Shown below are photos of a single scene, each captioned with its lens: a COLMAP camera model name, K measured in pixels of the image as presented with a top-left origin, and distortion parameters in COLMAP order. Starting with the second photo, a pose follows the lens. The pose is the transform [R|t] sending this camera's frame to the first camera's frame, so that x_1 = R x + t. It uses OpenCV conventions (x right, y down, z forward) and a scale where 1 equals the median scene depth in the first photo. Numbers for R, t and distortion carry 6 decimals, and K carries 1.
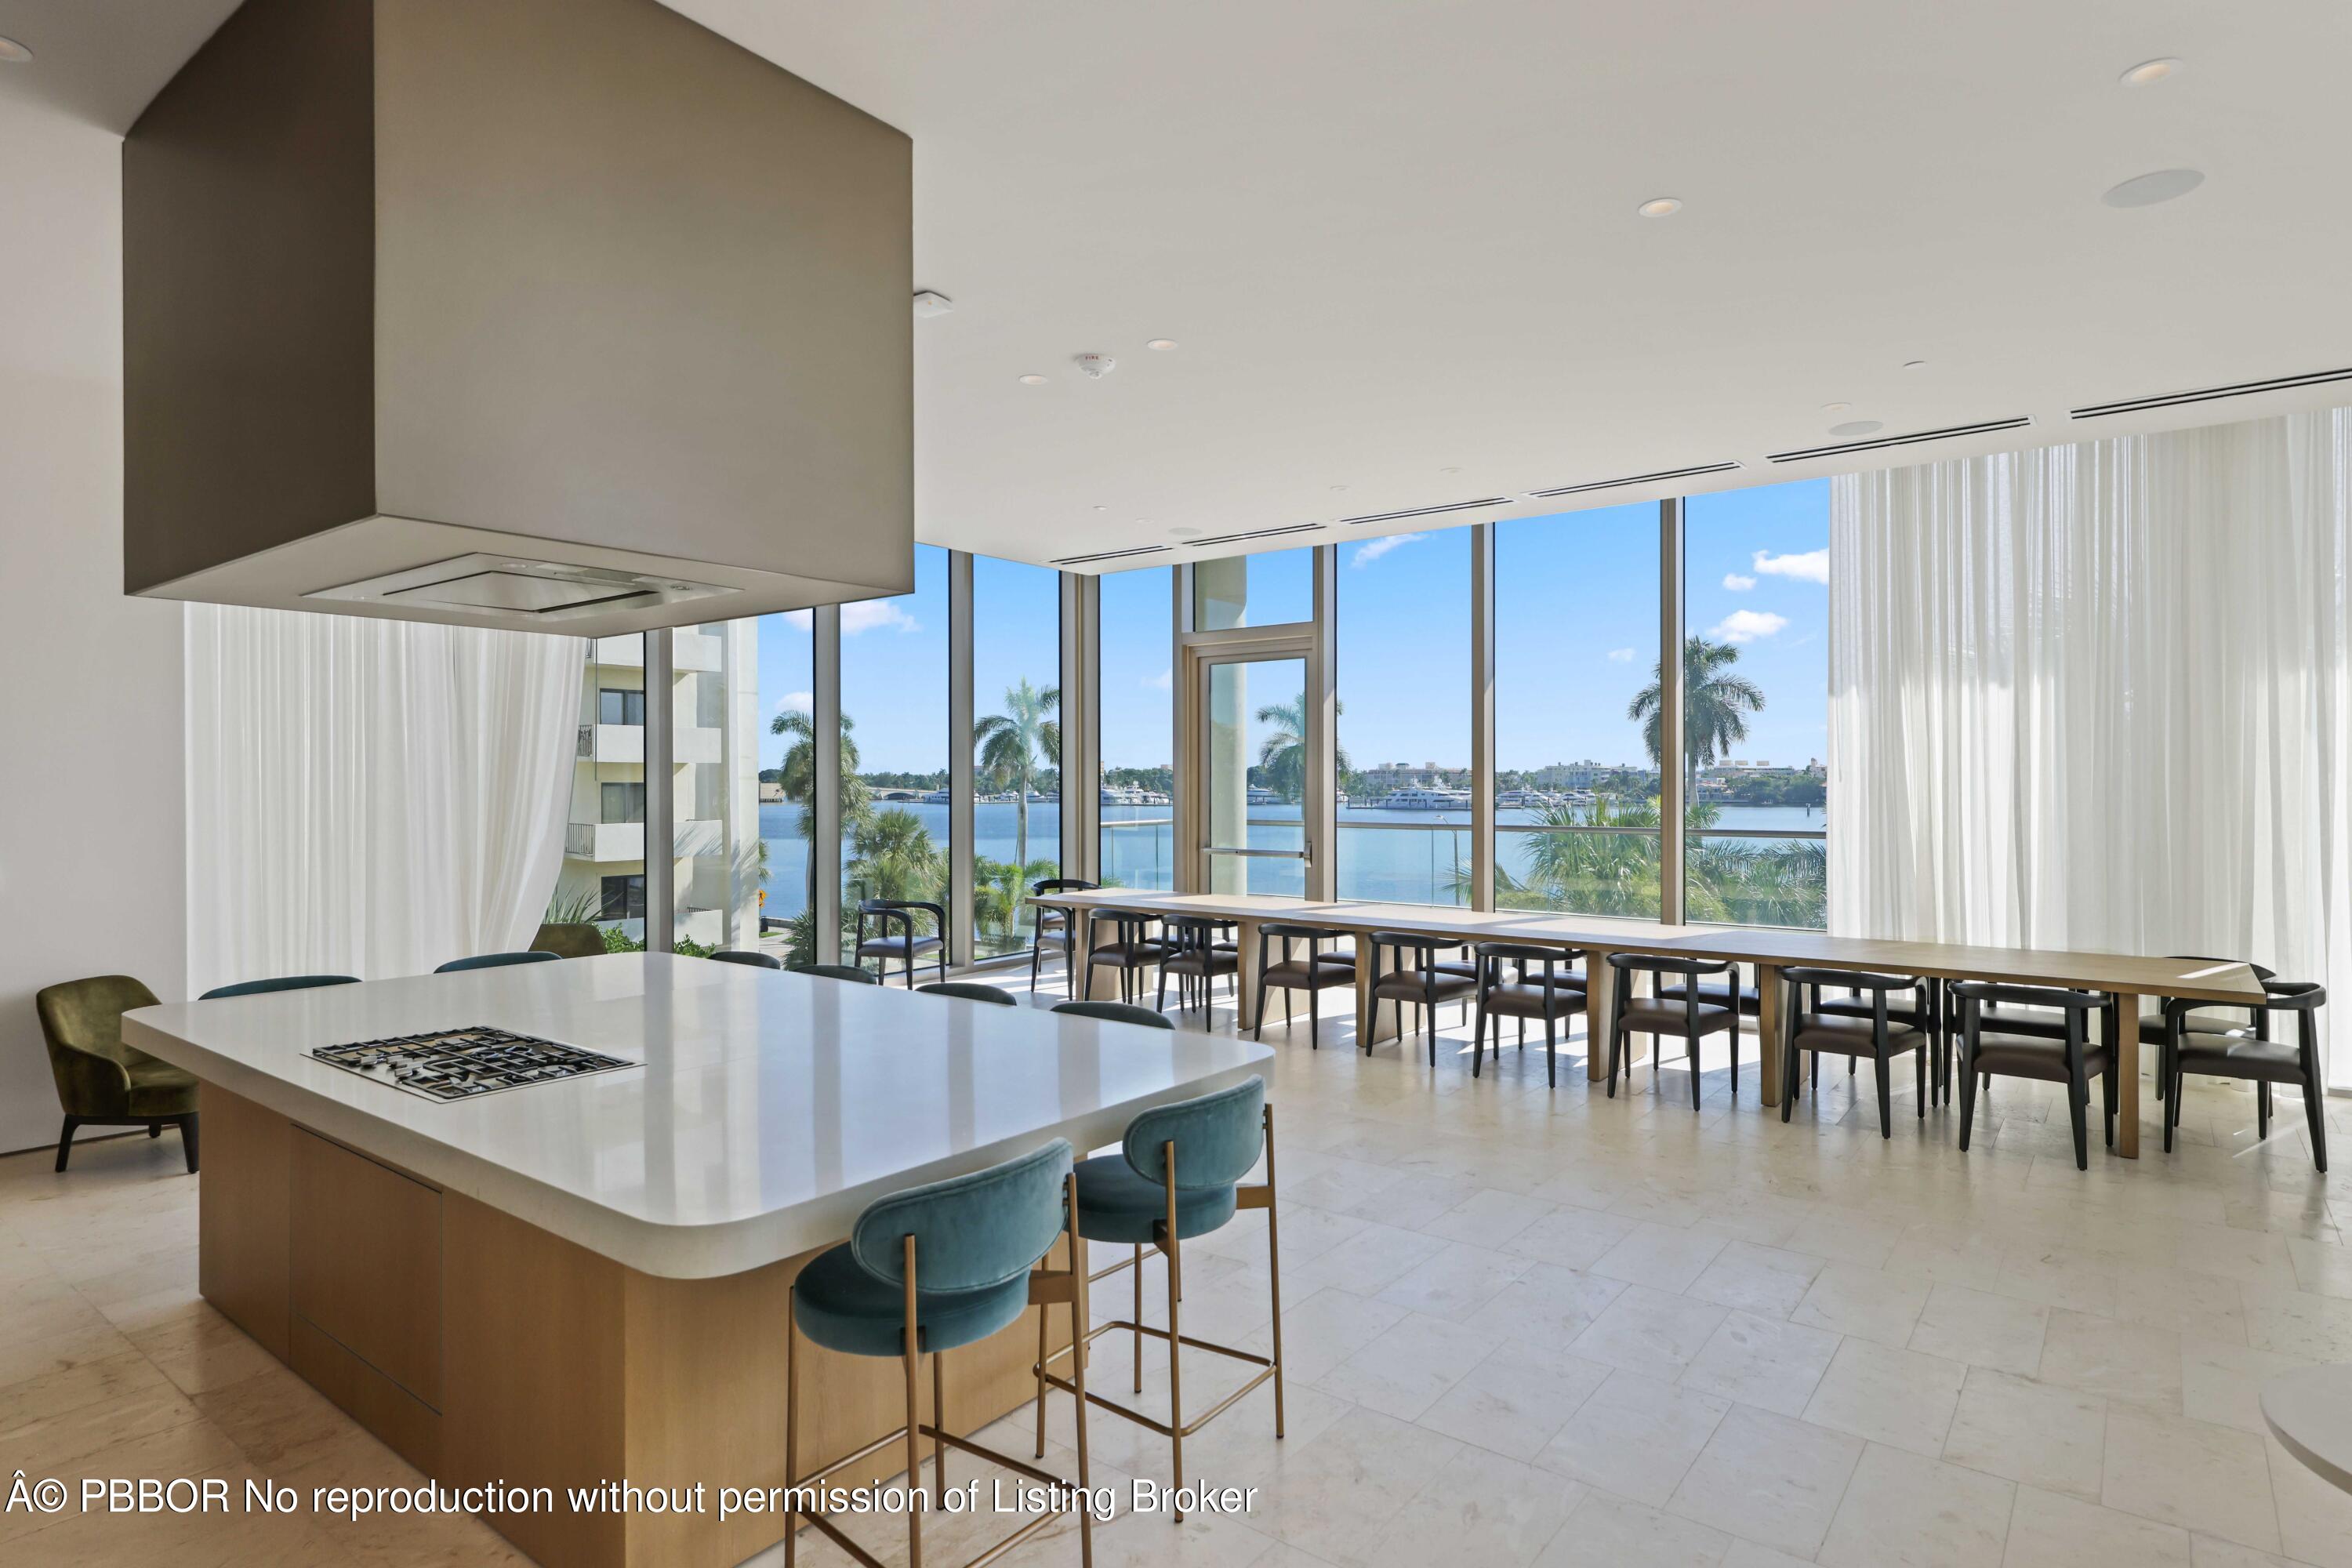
lens RADIAL K [[1257.9, 0, 1175.1], [0, 1257.9, 783.3], [0, 0, 1]] dist [0.000057, -0.000023]
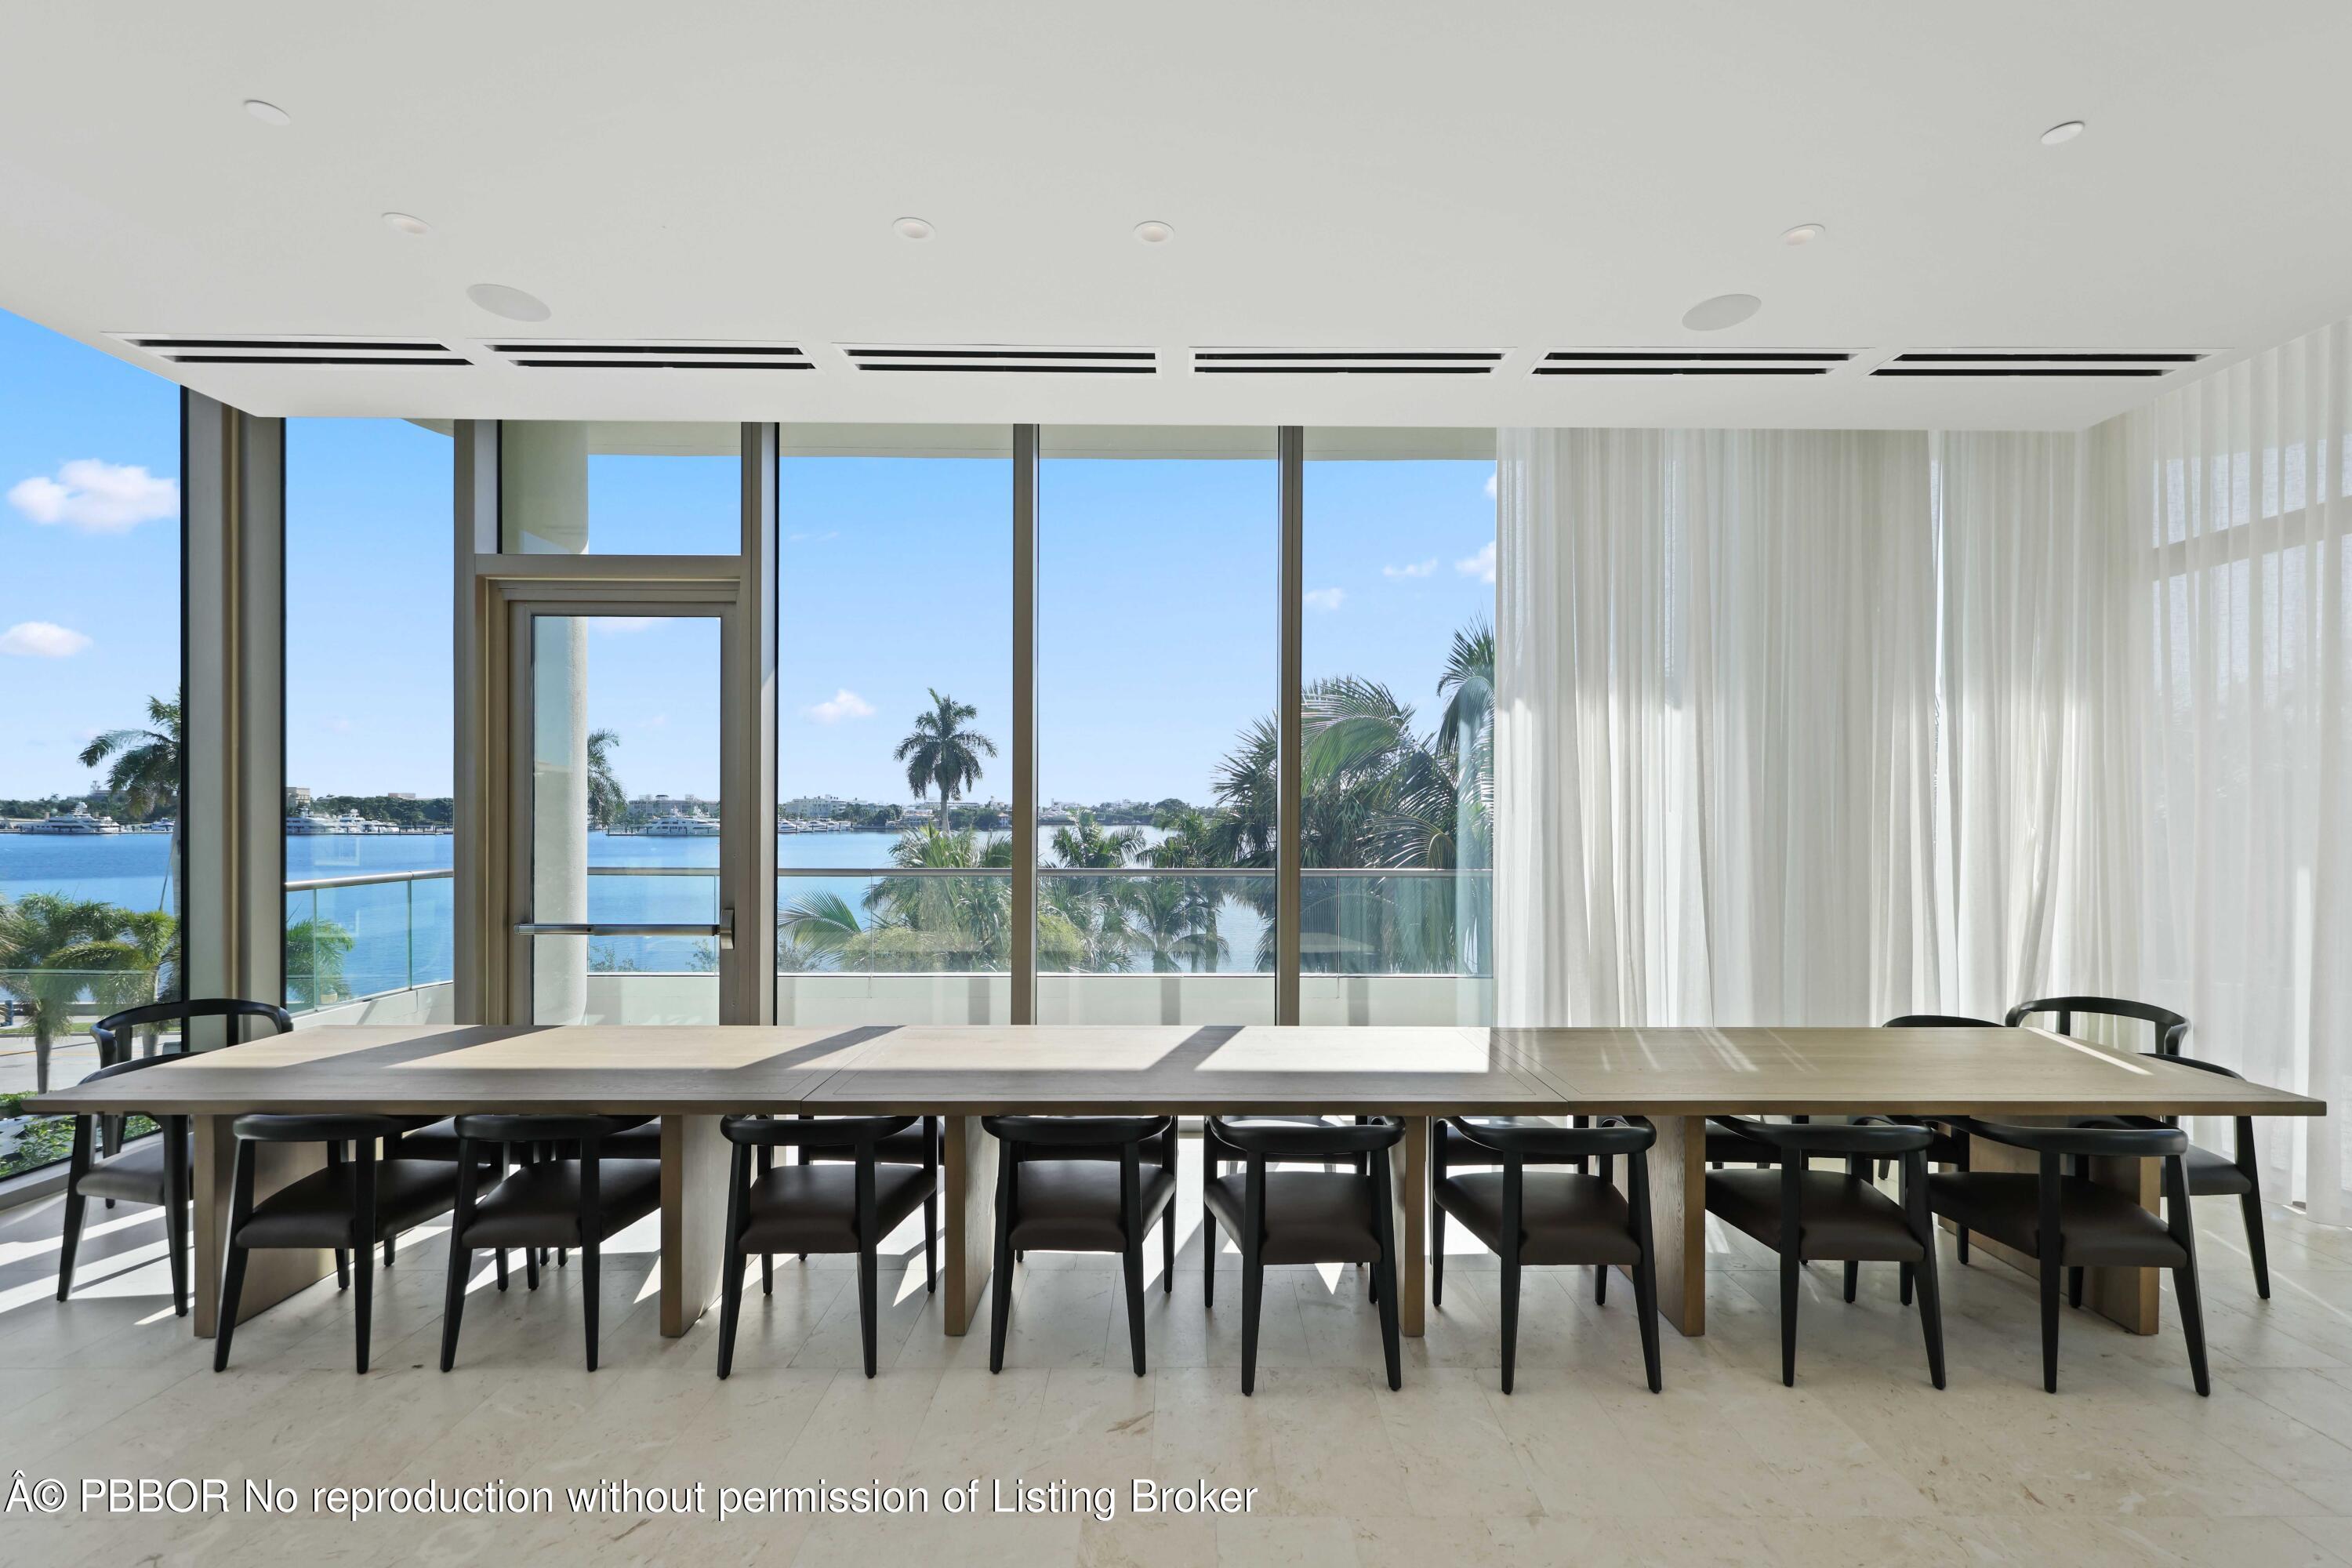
lens RADIAL K [[996.7, 0, 1186.9], [0, 996.7, 813.8], [0, 0, 1]] dist [0.001620, -0.000124]
pose [[0.787261, 0.004231, 0.616605, -0.019009], [-0.004331, 0.999990, -0.001331, -0.000721], [-0.616604, -0.001623, 0.787272, 0.427633]]
